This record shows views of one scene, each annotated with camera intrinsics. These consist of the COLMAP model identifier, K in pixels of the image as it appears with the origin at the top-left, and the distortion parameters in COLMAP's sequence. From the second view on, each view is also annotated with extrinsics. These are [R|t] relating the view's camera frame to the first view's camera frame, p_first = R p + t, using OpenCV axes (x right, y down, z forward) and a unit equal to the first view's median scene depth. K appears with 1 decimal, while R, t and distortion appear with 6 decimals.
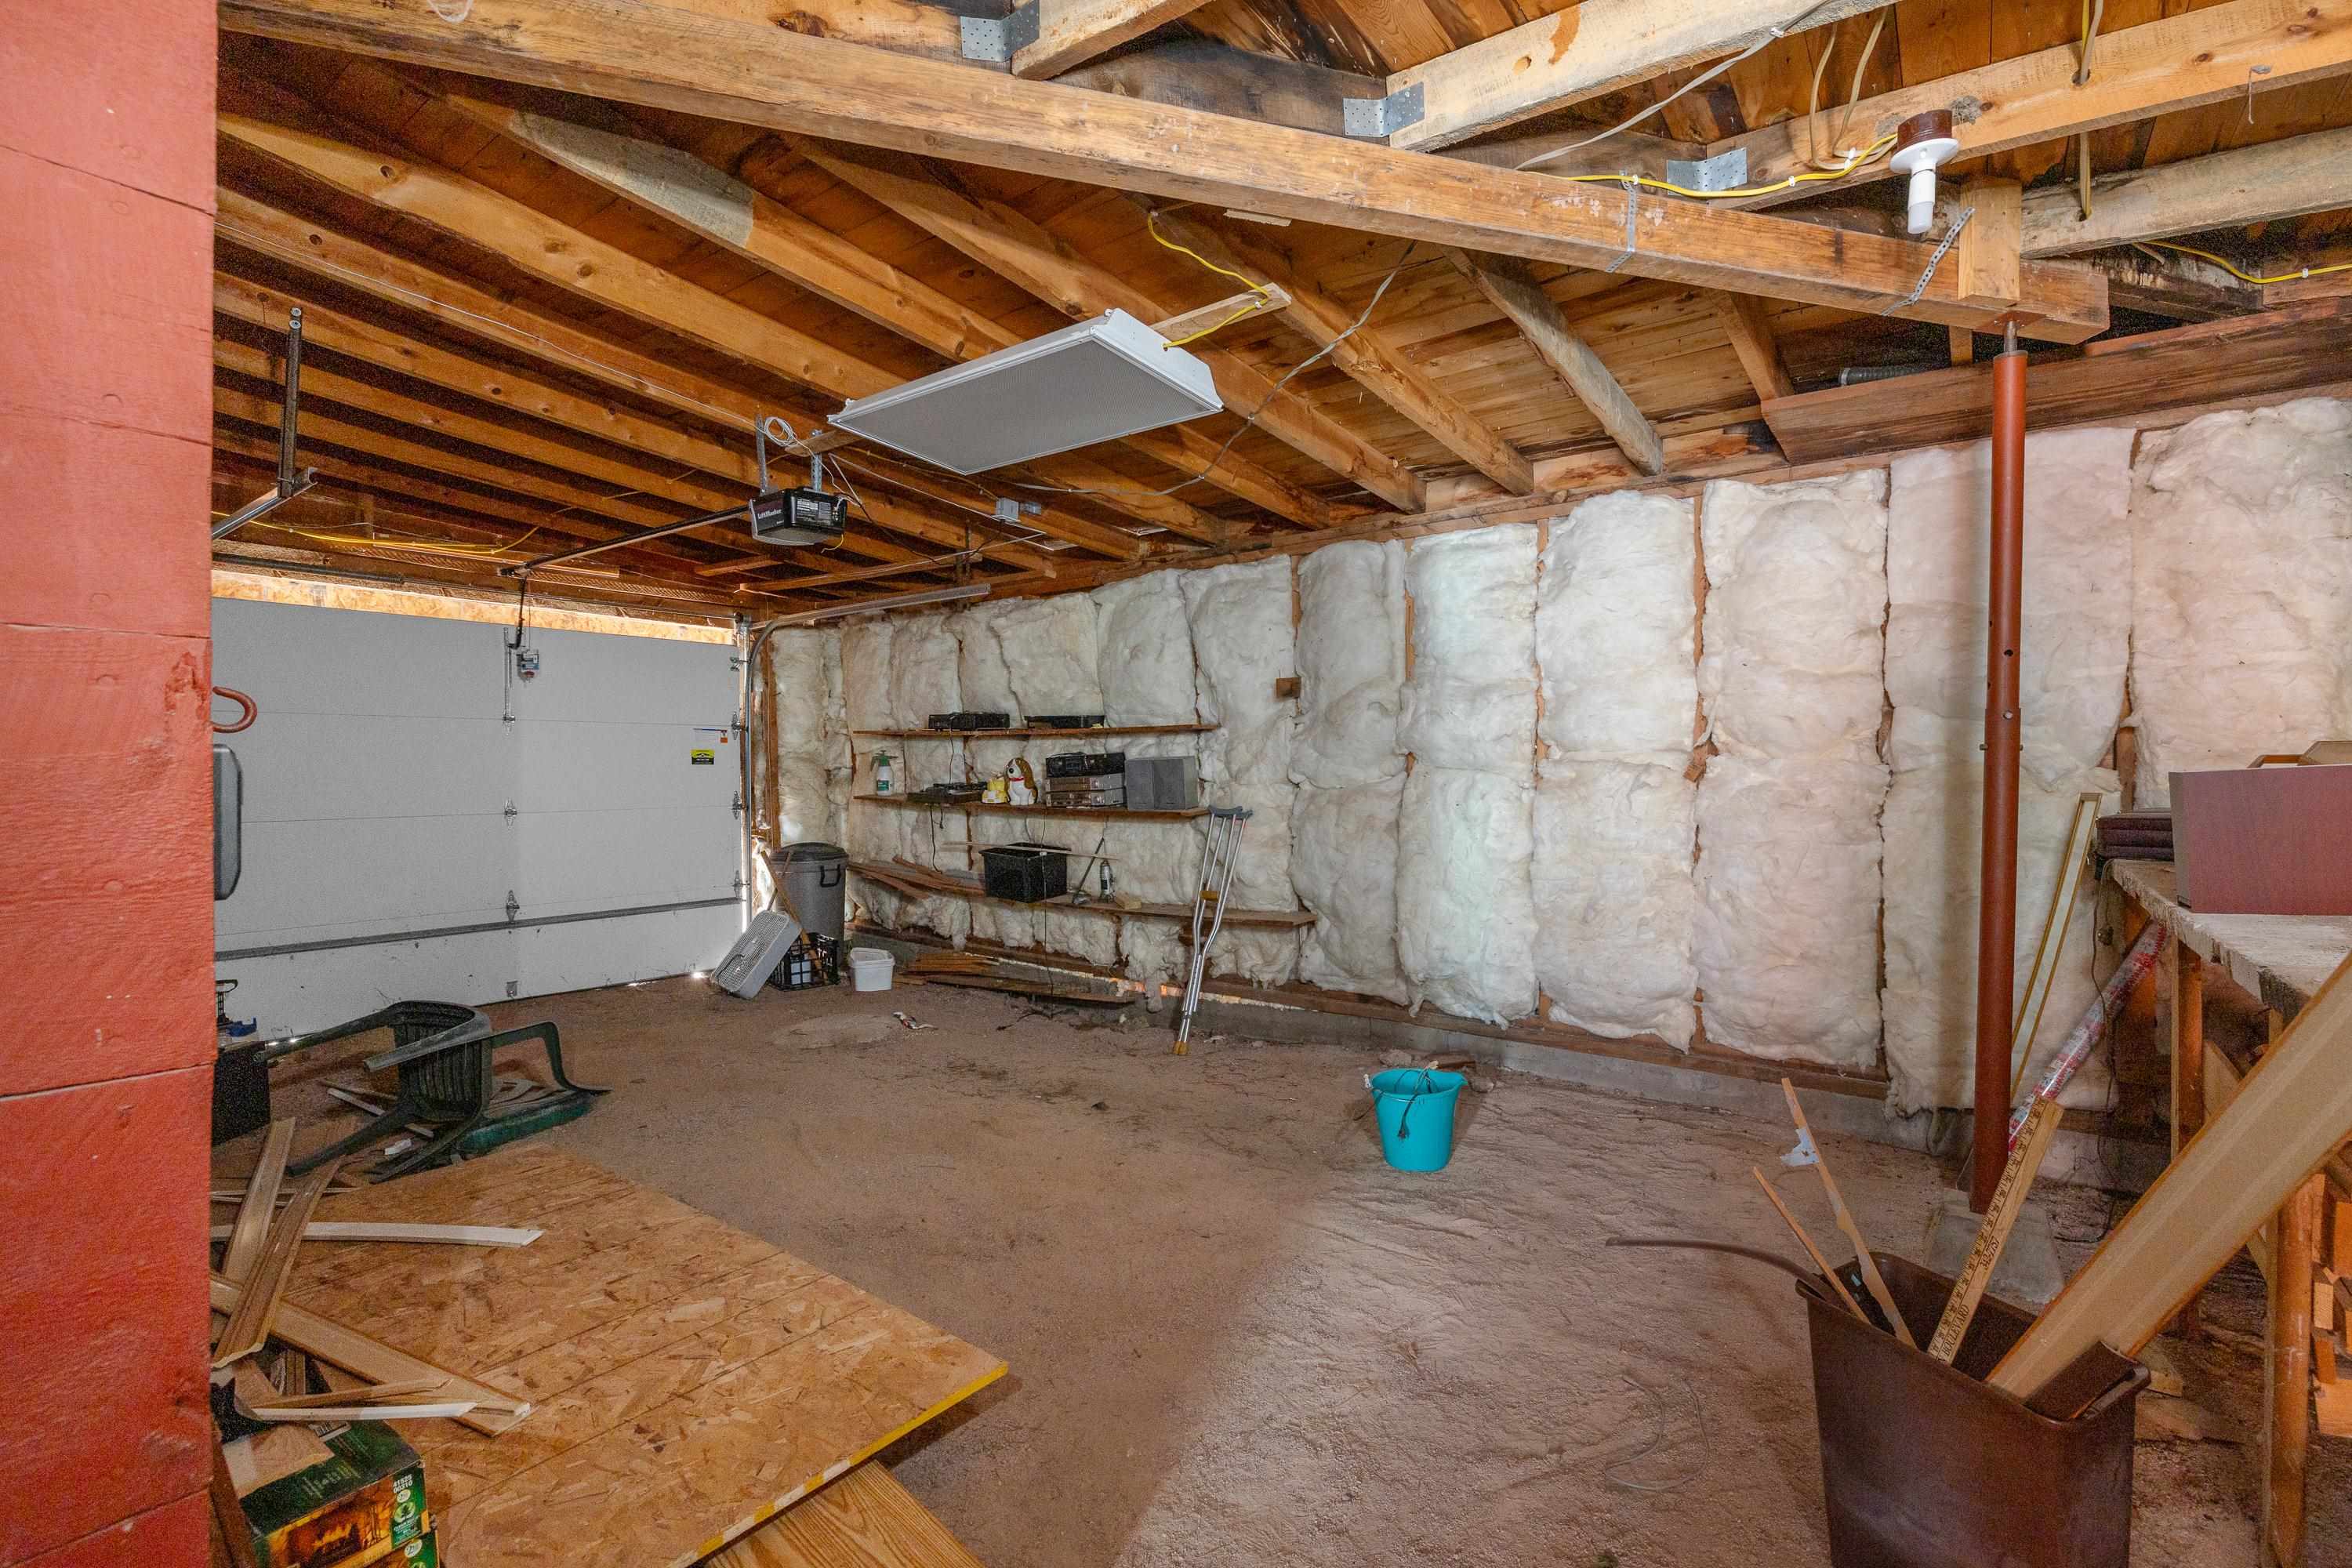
lens RADIAL K [[1020.7, 0, 1184.6], [0, 1020.7, 794.6], [0, 0, 1]] dist [-0.000498, -0.000575]
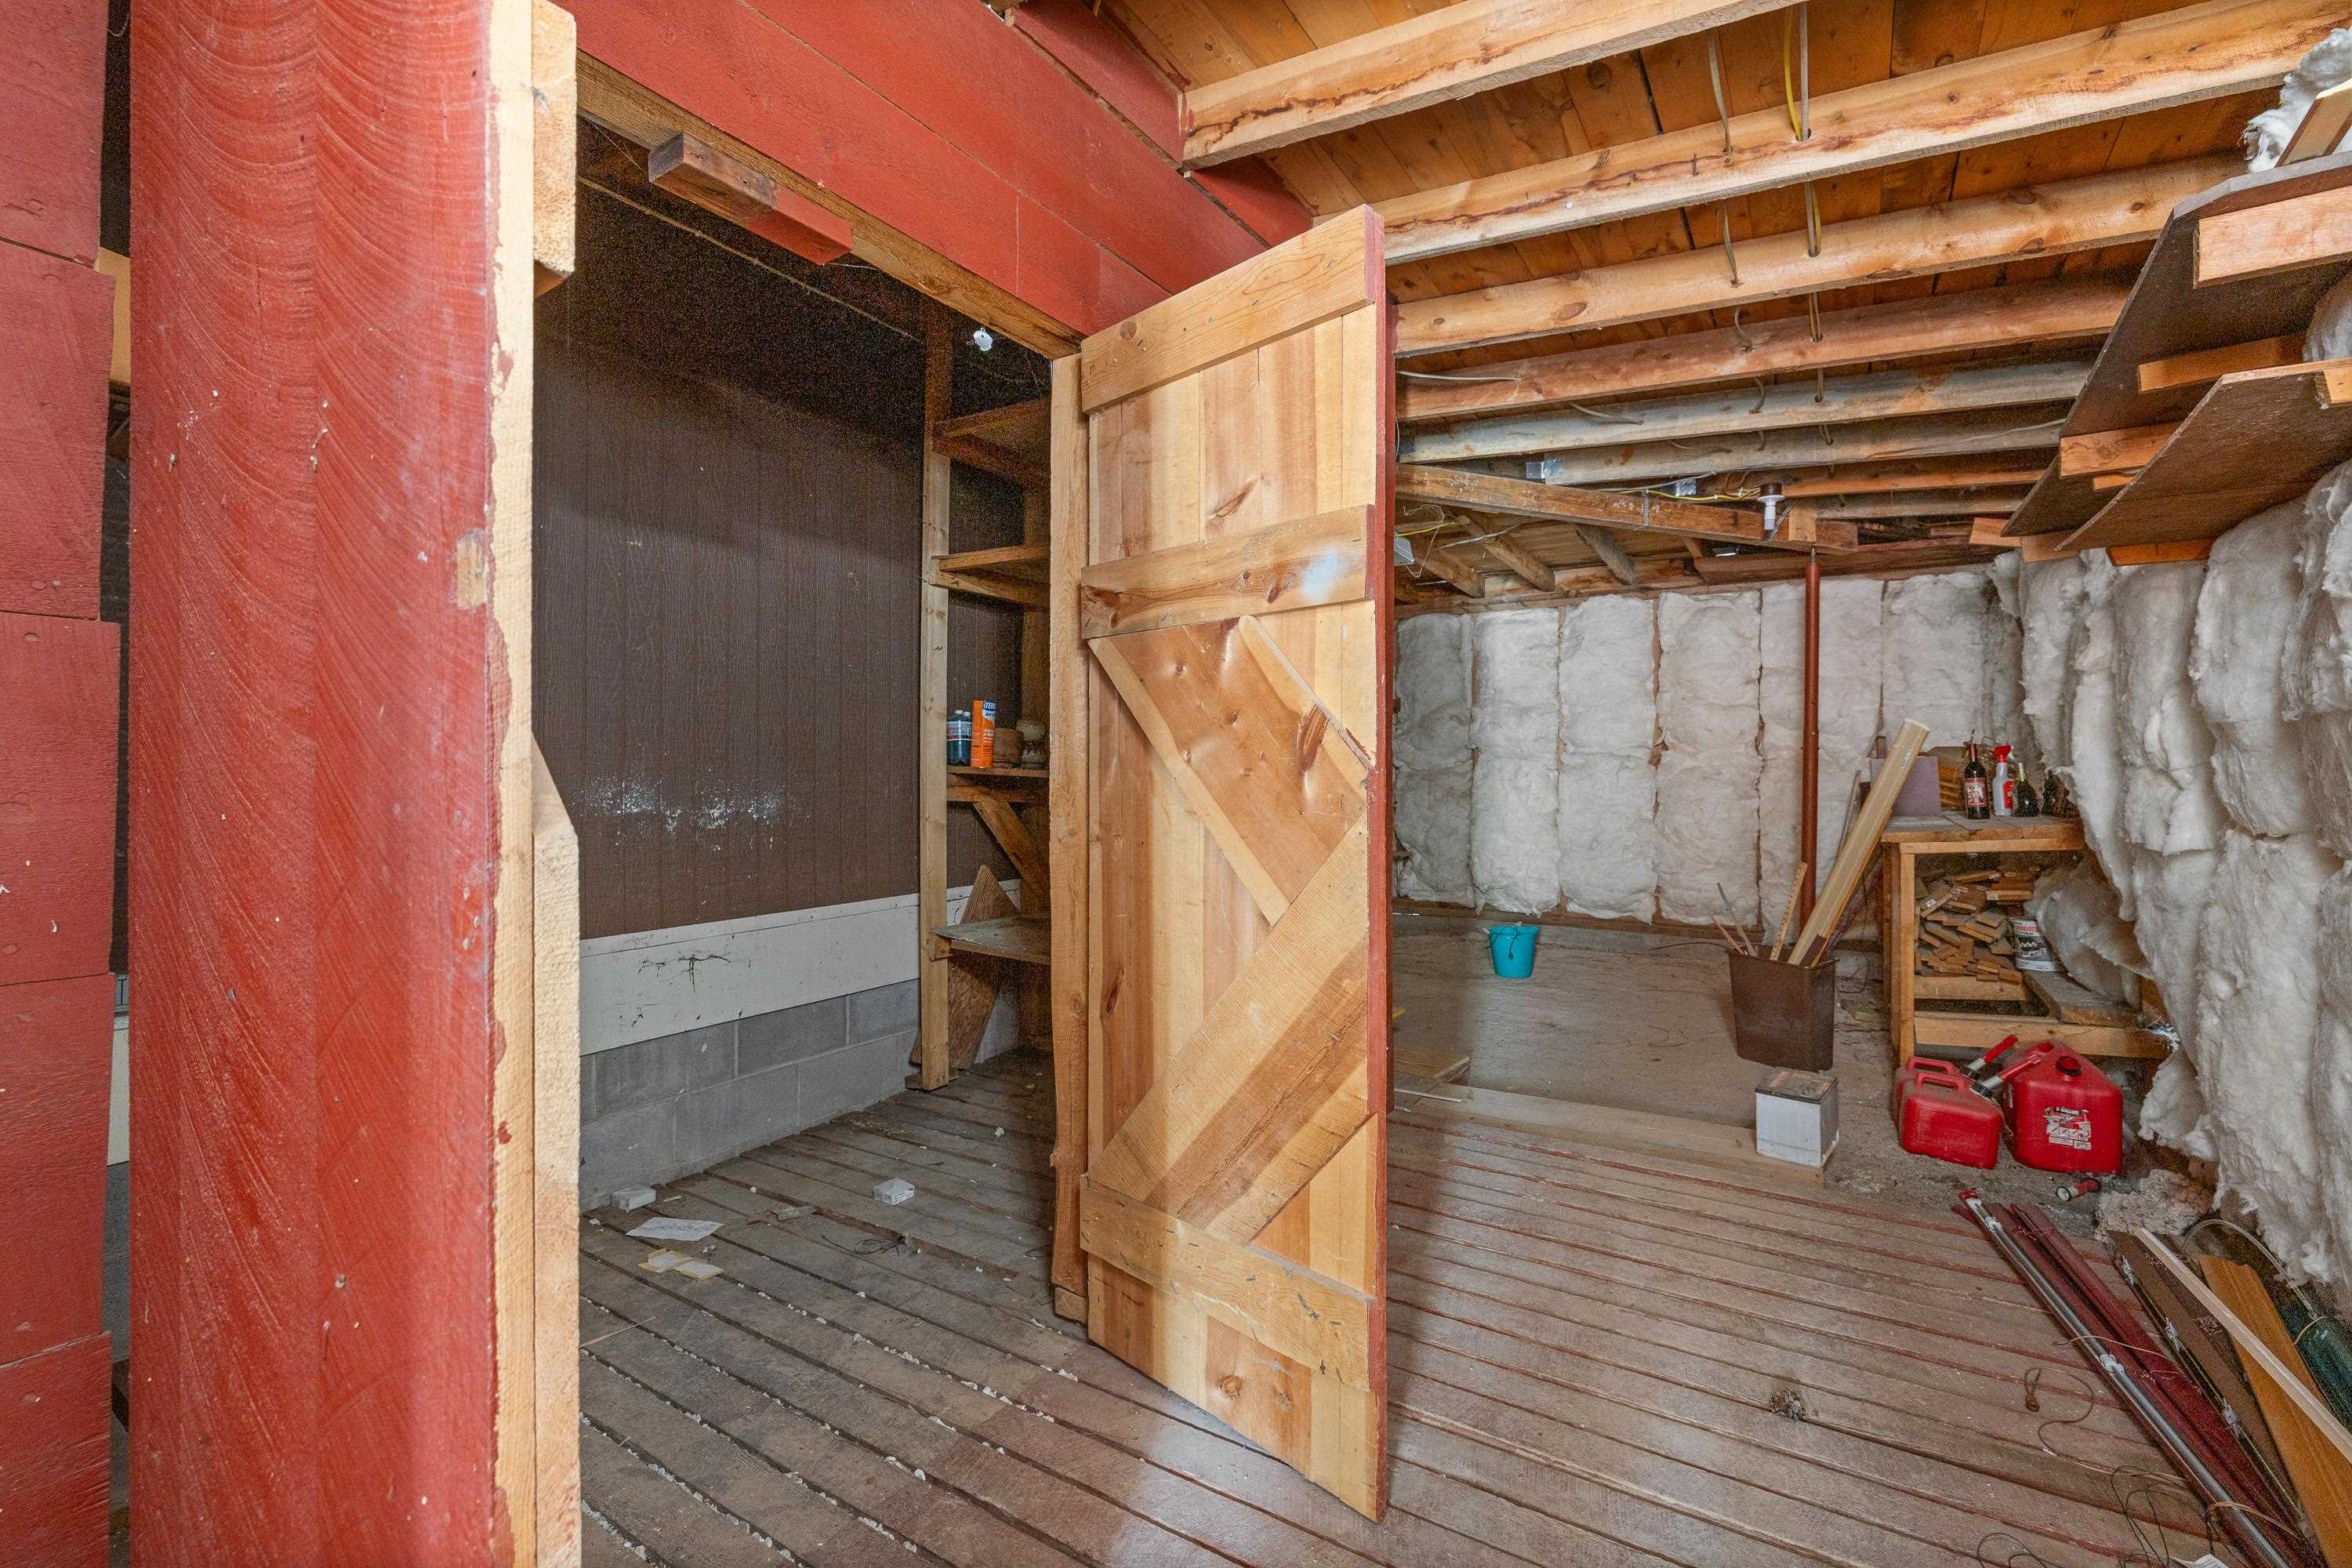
lens RADIAL K [[1020.7, 0, 1169.1], [0, 1020.7, 773.9], [0, 0, 1]] dist [-0.000498, -0.000575]
pose [[0.997699, 0.000004, 0.067800, -0.421082], [0.000740, 0.999940, -0.010947, 0.019253], [-0.067795, 0.010972, 0.997639, -0.641160]]
